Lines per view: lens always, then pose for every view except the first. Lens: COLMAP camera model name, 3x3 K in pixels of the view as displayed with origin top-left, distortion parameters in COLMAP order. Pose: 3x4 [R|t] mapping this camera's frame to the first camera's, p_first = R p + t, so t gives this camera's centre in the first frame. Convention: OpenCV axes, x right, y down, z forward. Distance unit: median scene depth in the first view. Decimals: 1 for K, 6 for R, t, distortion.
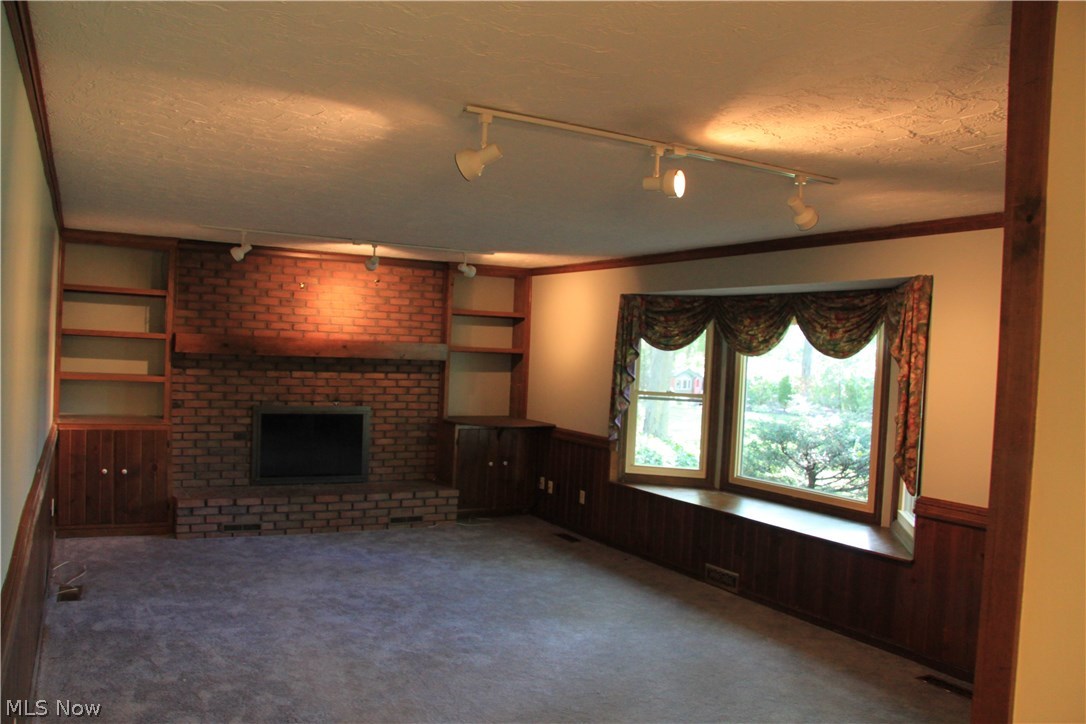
lens RADIAL K [[857.9, 0, 546.9], [0, 857.9, 370.2], [0, 0, 1]] dist [-0.138282, 0.027026]
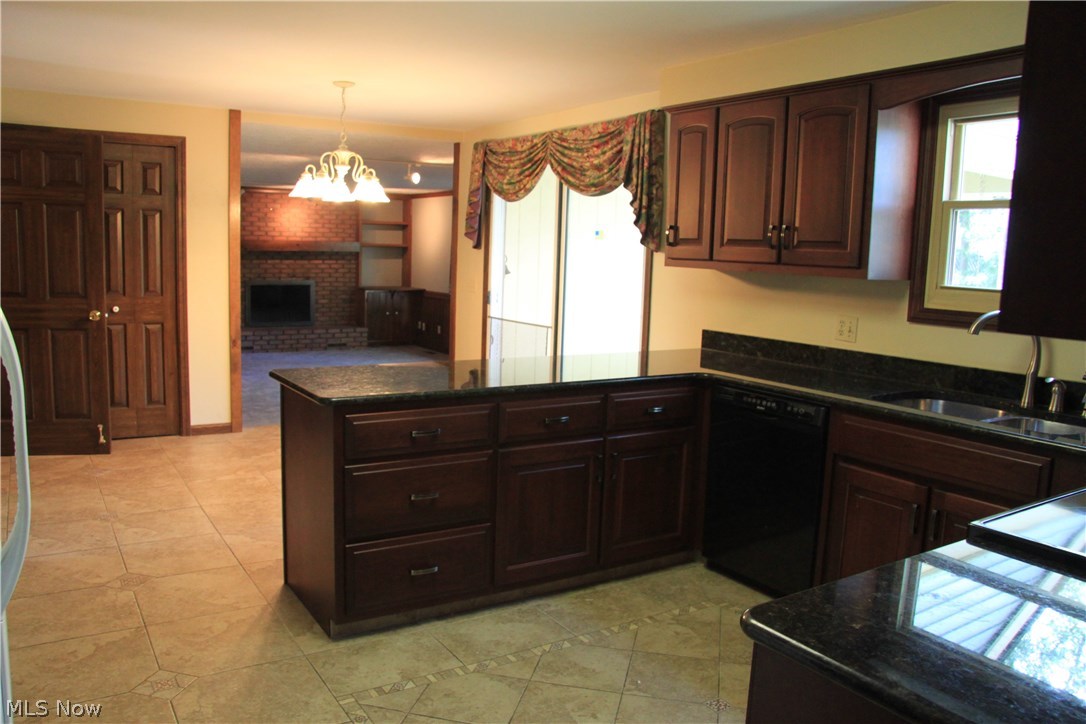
lens RADIAL K [[857.9, 0, 539.4], [0, 857.9, 364.9], [0, 0, 1]] dist [-0.138282, 0.027026]
pose [[0.999198, -0.019834, 0.034794, 0.174723], [0.015870, 0.993726, 0.110710, 0.030159], [-0.036771, -0.110069, 0.993244, -0.696394]]
